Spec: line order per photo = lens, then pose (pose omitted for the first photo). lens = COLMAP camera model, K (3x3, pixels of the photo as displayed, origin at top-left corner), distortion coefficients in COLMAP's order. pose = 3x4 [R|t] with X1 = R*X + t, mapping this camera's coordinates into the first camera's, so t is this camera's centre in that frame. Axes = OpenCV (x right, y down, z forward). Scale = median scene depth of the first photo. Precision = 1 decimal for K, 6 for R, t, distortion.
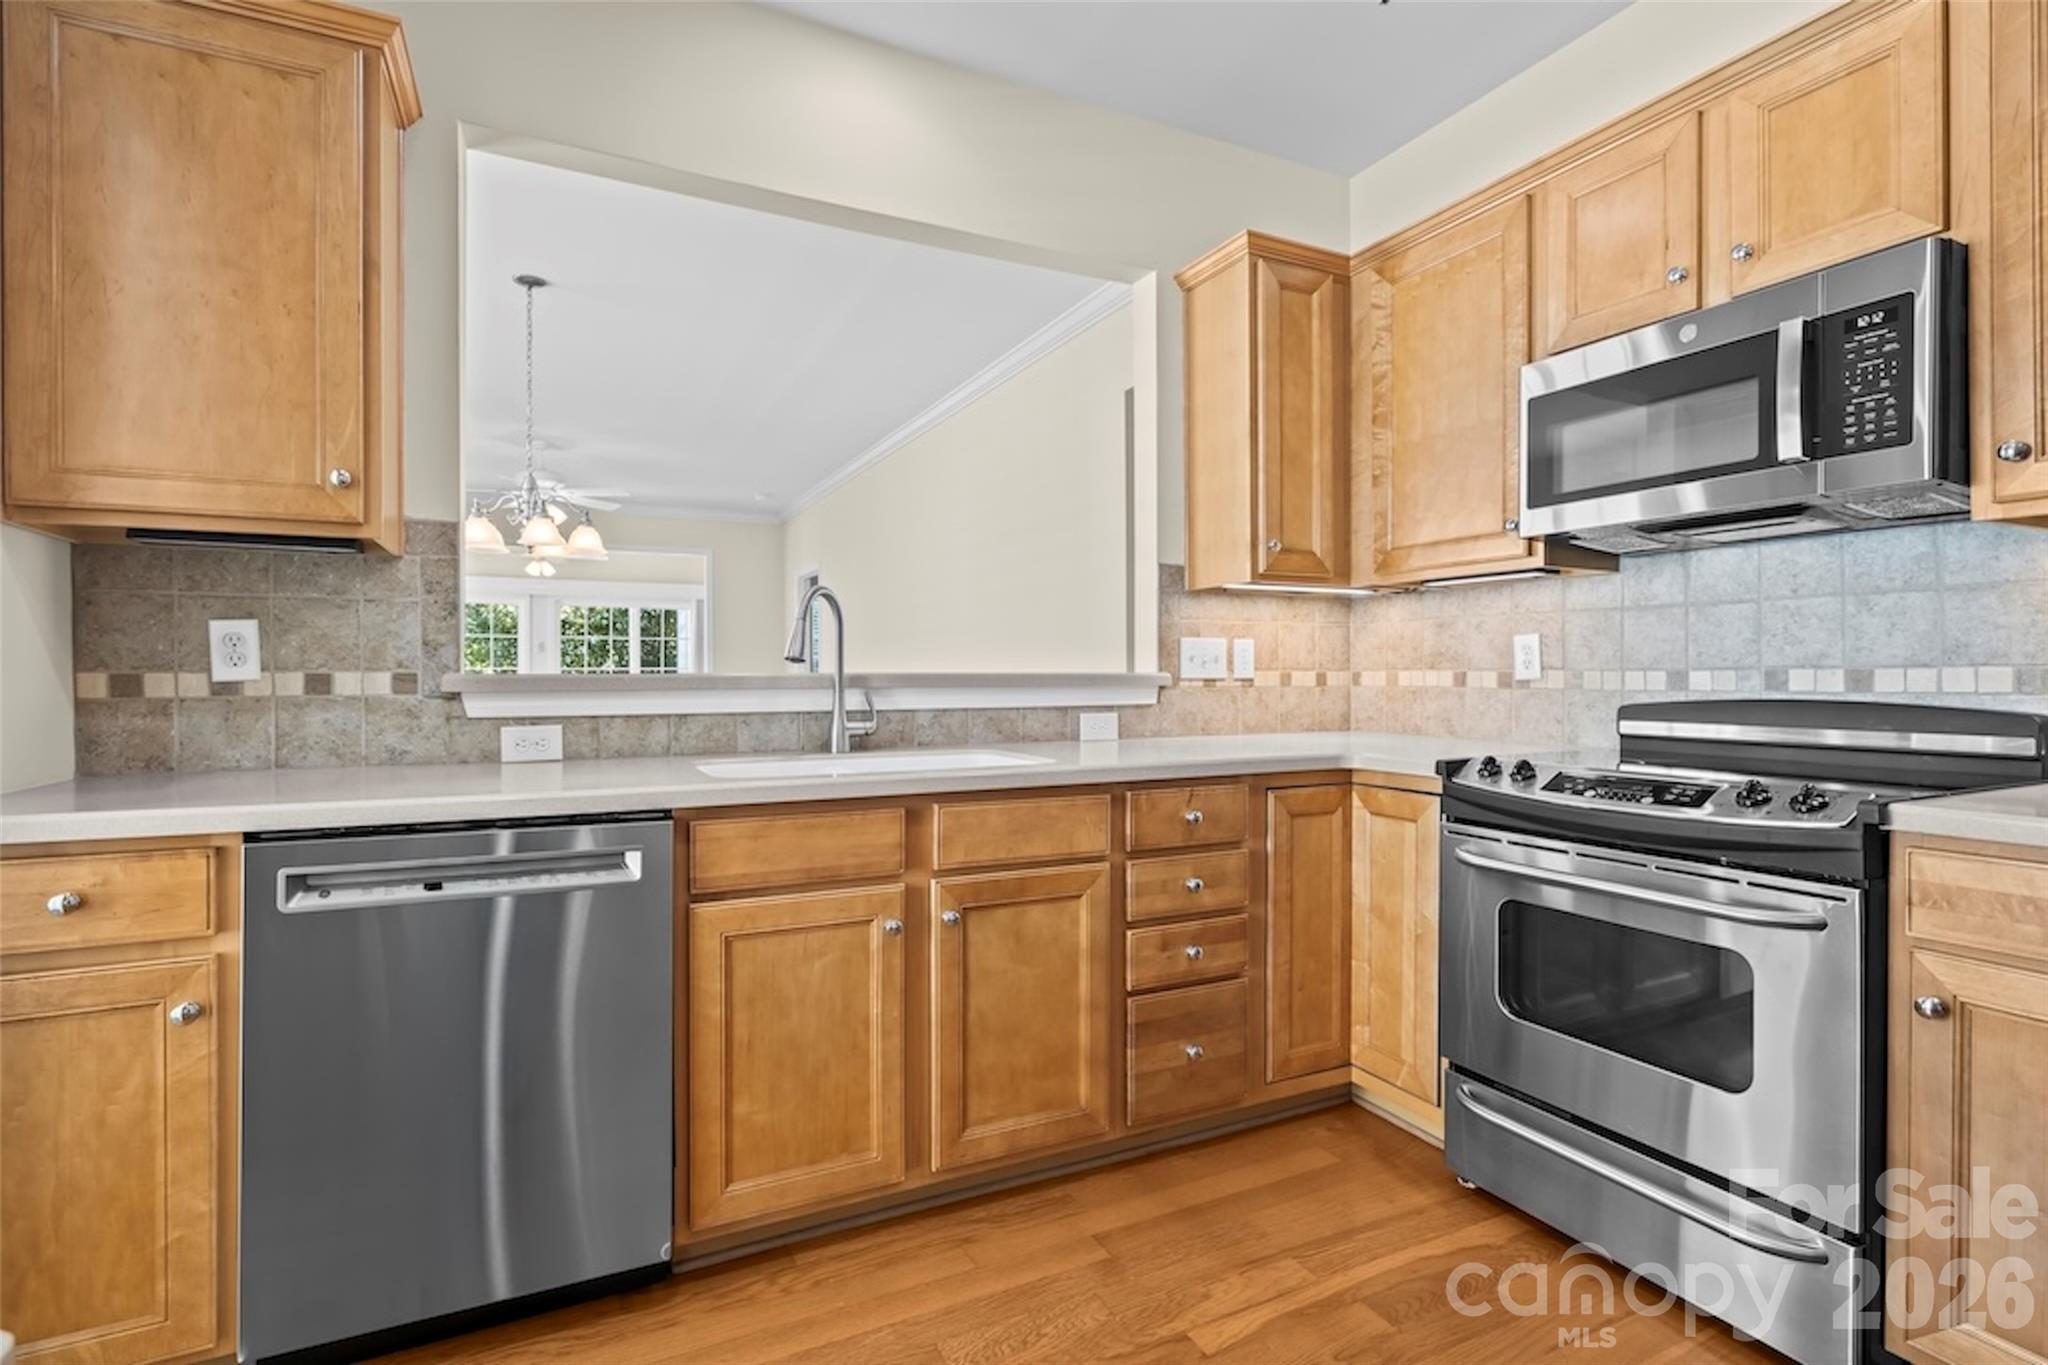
lens RADIAL K [[949.9, 0, 974.5], [0, 949.9, 680.4], [0, 0, 1]] dist [-0.007672, 0.001567]
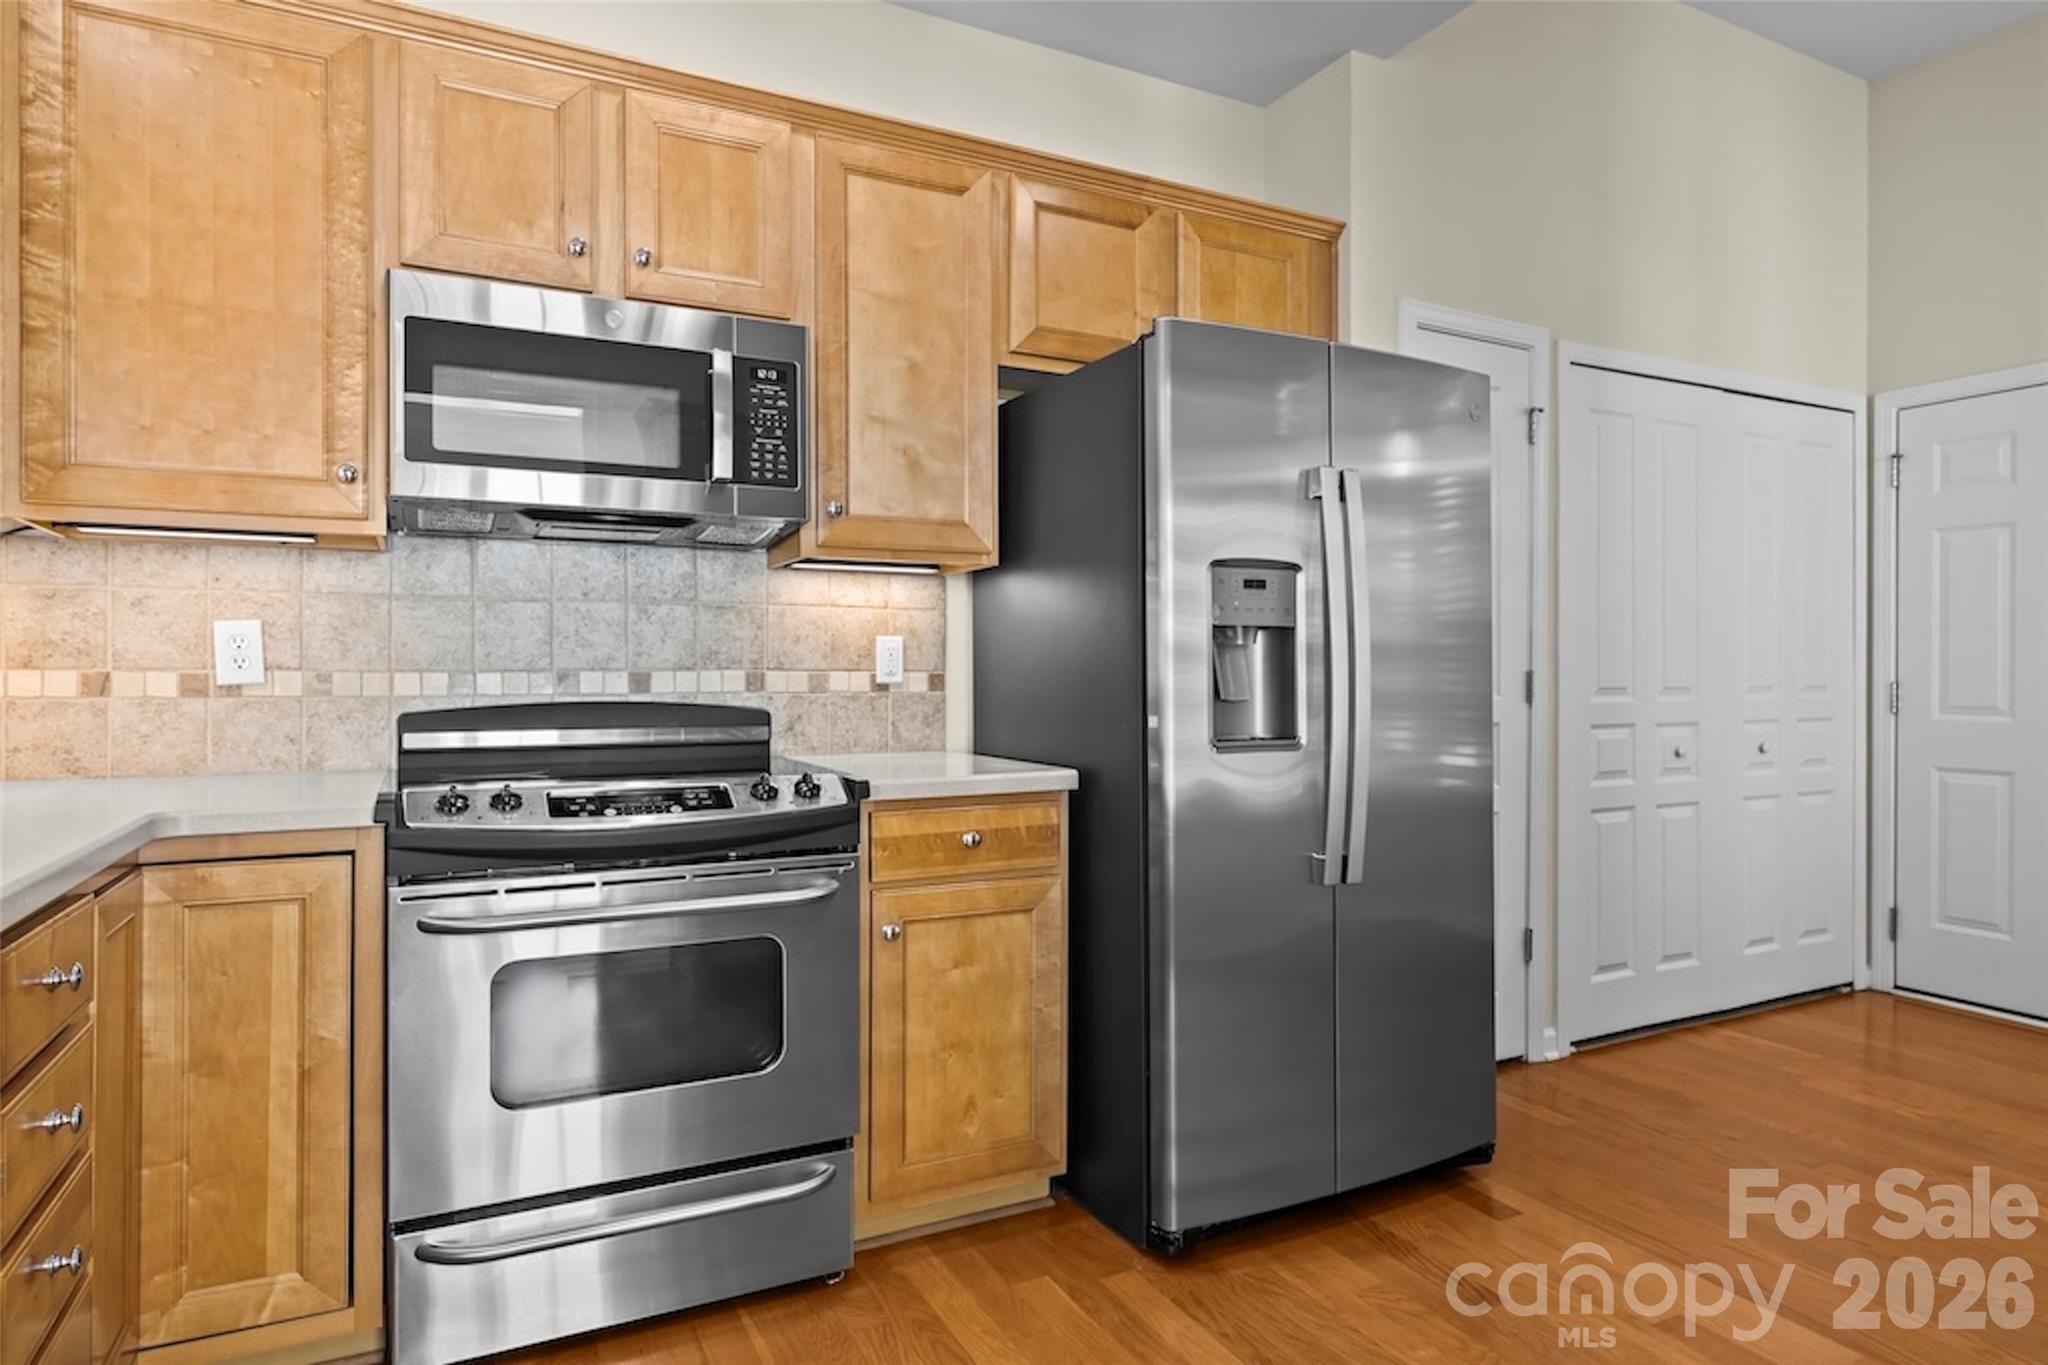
lens RADIAL K [[1167.2, 0, 1014.7], [0, 1167.2, 677.6], [0, 0, 1]] dist [0.001943, 0.002154]
pose [[-0.036708, 0.000025, 0.999326, -0.385304], [0.006573, 0.999978, 0.000216, -0.002524], [-0.999304, 0.006576, -0.036708, 0.562666]]
